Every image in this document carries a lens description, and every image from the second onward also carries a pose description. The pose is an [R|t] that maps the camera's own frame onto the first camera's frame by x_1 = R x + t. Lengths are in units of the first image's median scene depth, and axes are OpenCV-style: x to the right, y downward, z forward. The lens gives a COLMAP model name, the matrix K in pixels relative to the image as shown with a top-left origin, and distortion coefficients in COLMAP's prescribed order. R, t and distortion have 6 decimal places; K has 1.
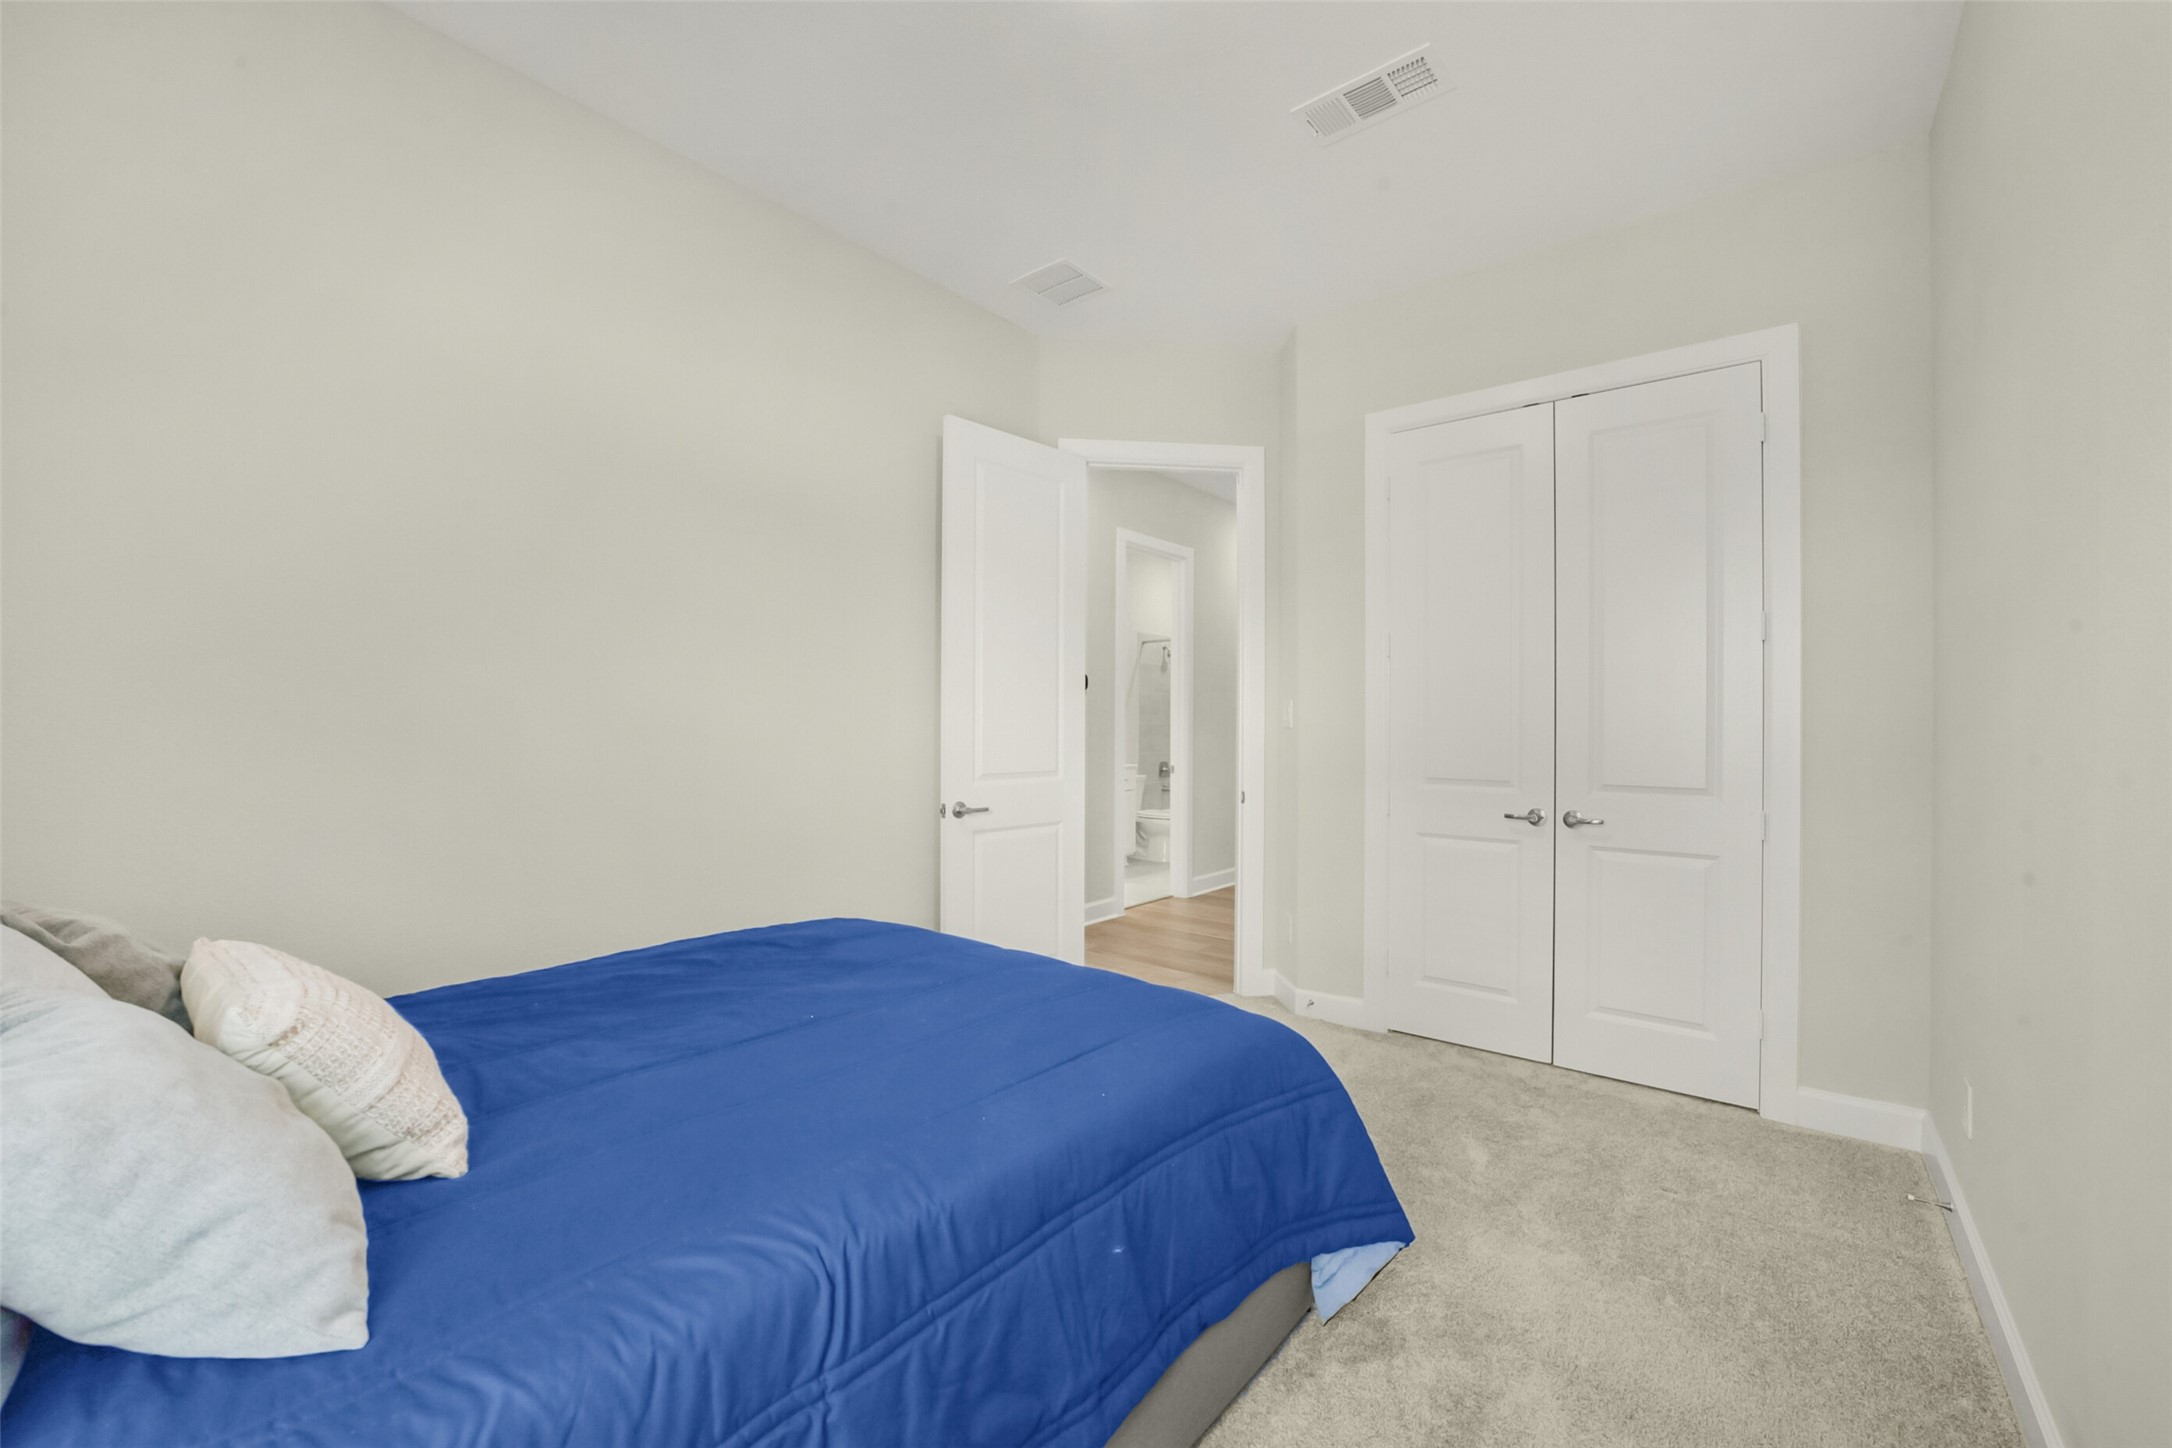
lens RADIAL K [[854.1, 0, 1102.4], [0, 854.1, 728.8], [0, 0, 1]] dist [-0.012047, 0.000187]
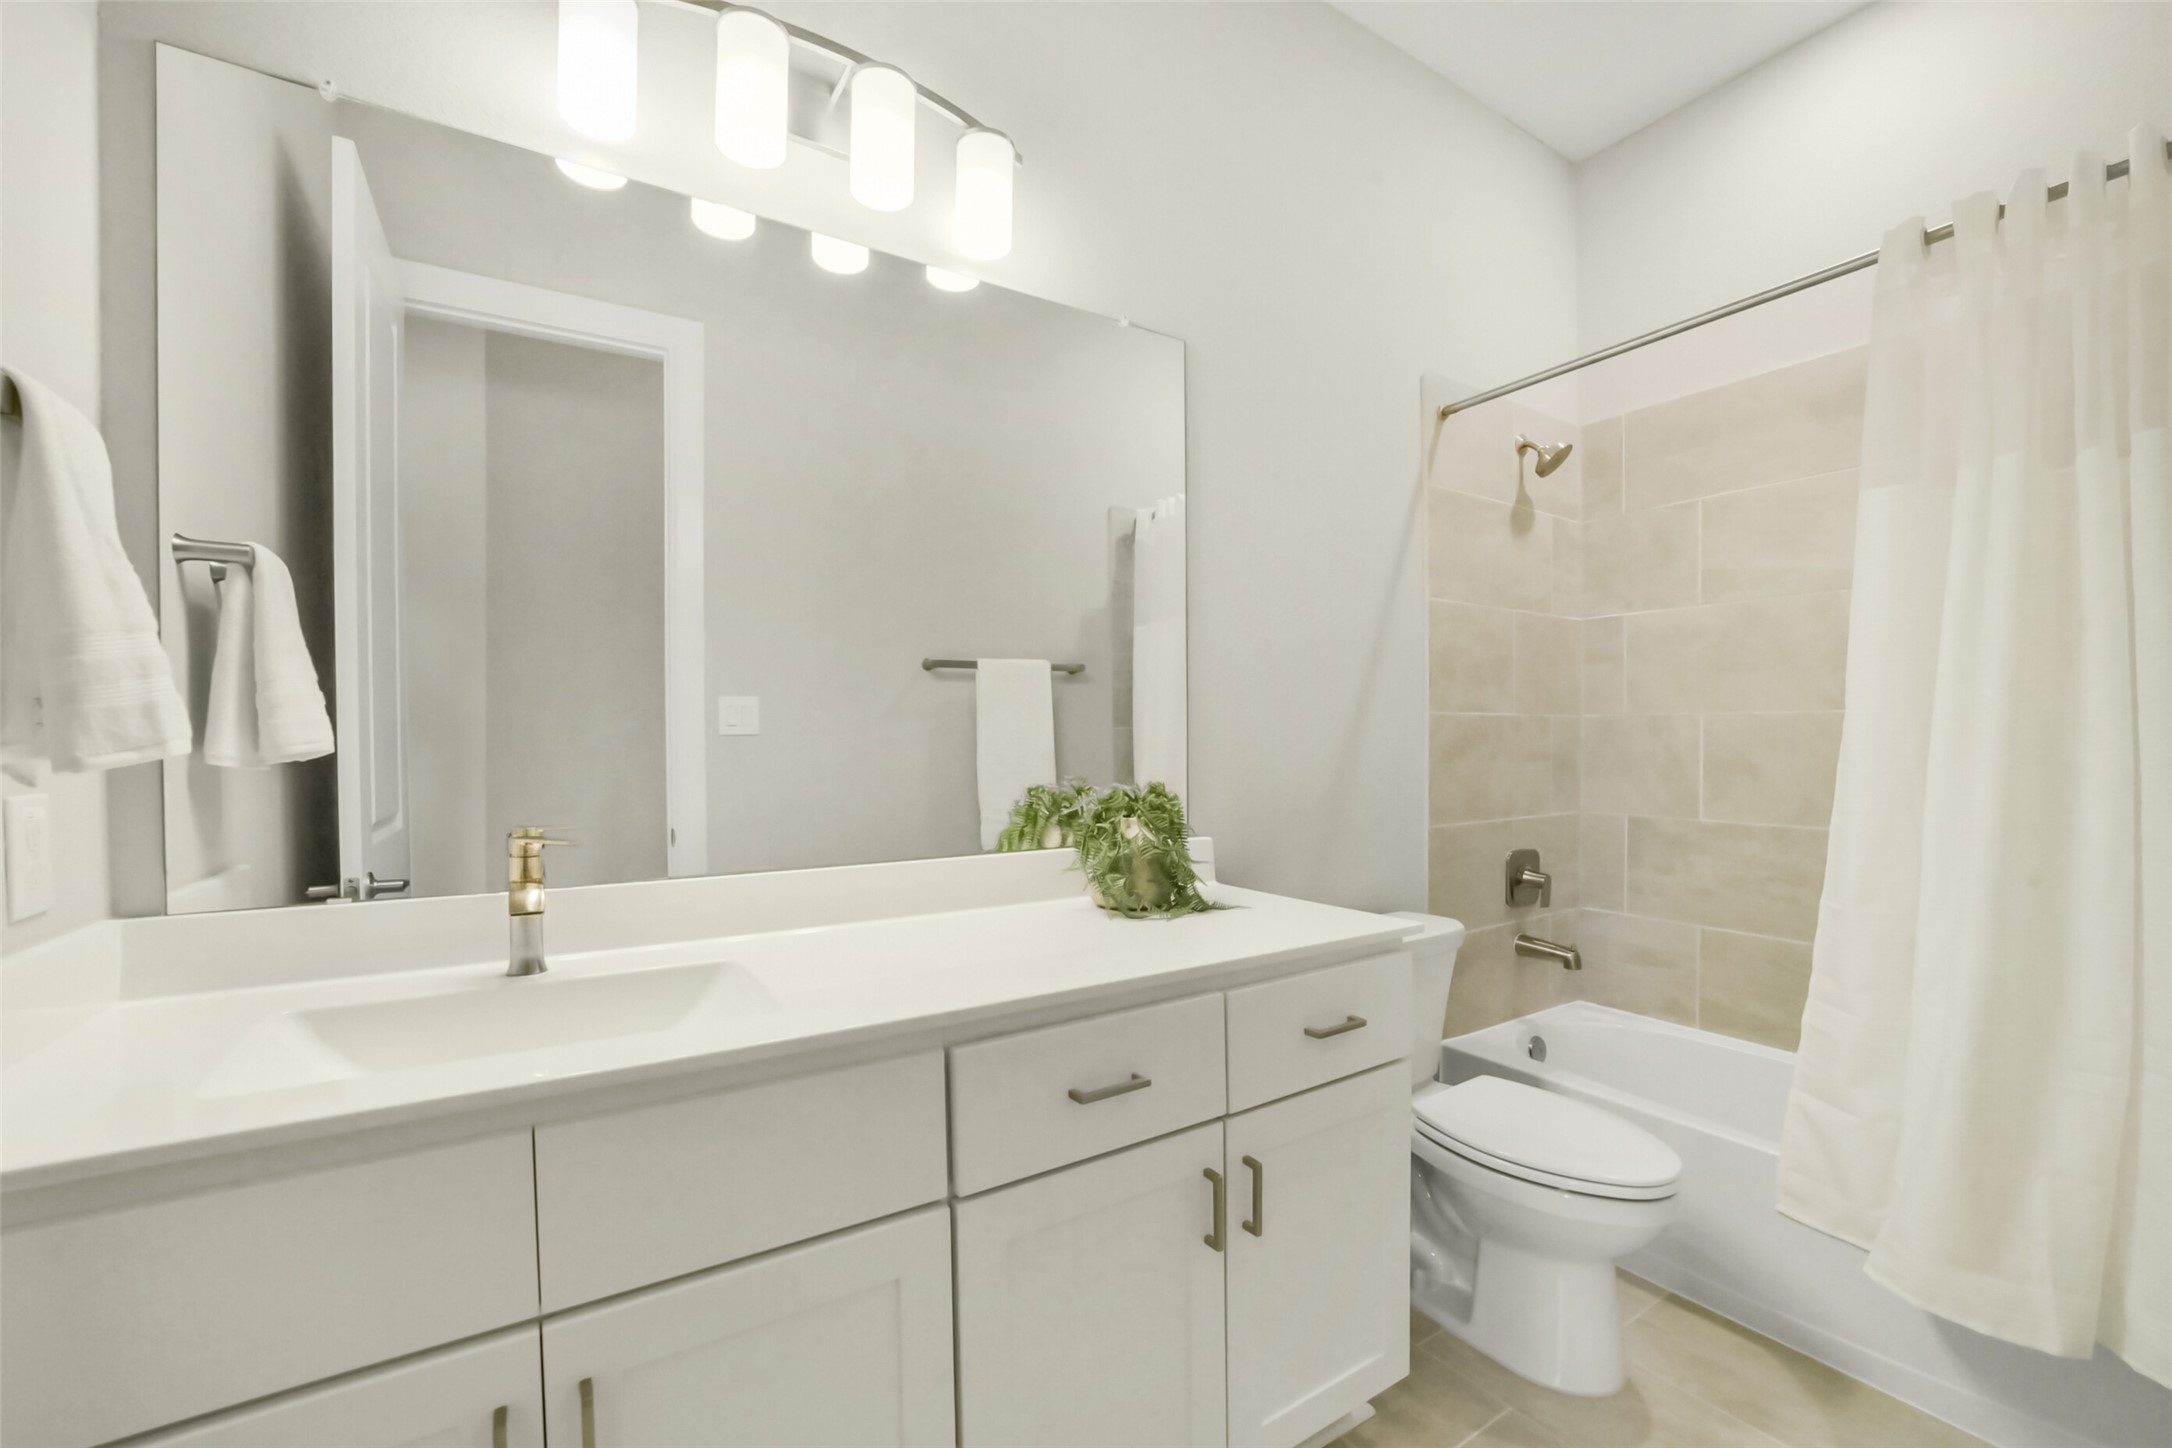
lens RADIAL K [[854.1, 0, 1102.4], [0, 854.1, 728.8], [0, 0, 1]] dist [-0.012047, 0.000187]
pose [[0.947197, -0.006035, -0.320596, 0.031988], [0.005795, 0.999982, -0.001703, -0.001949], [0.320601, -0.000244, 0.947214, 0.717176]]
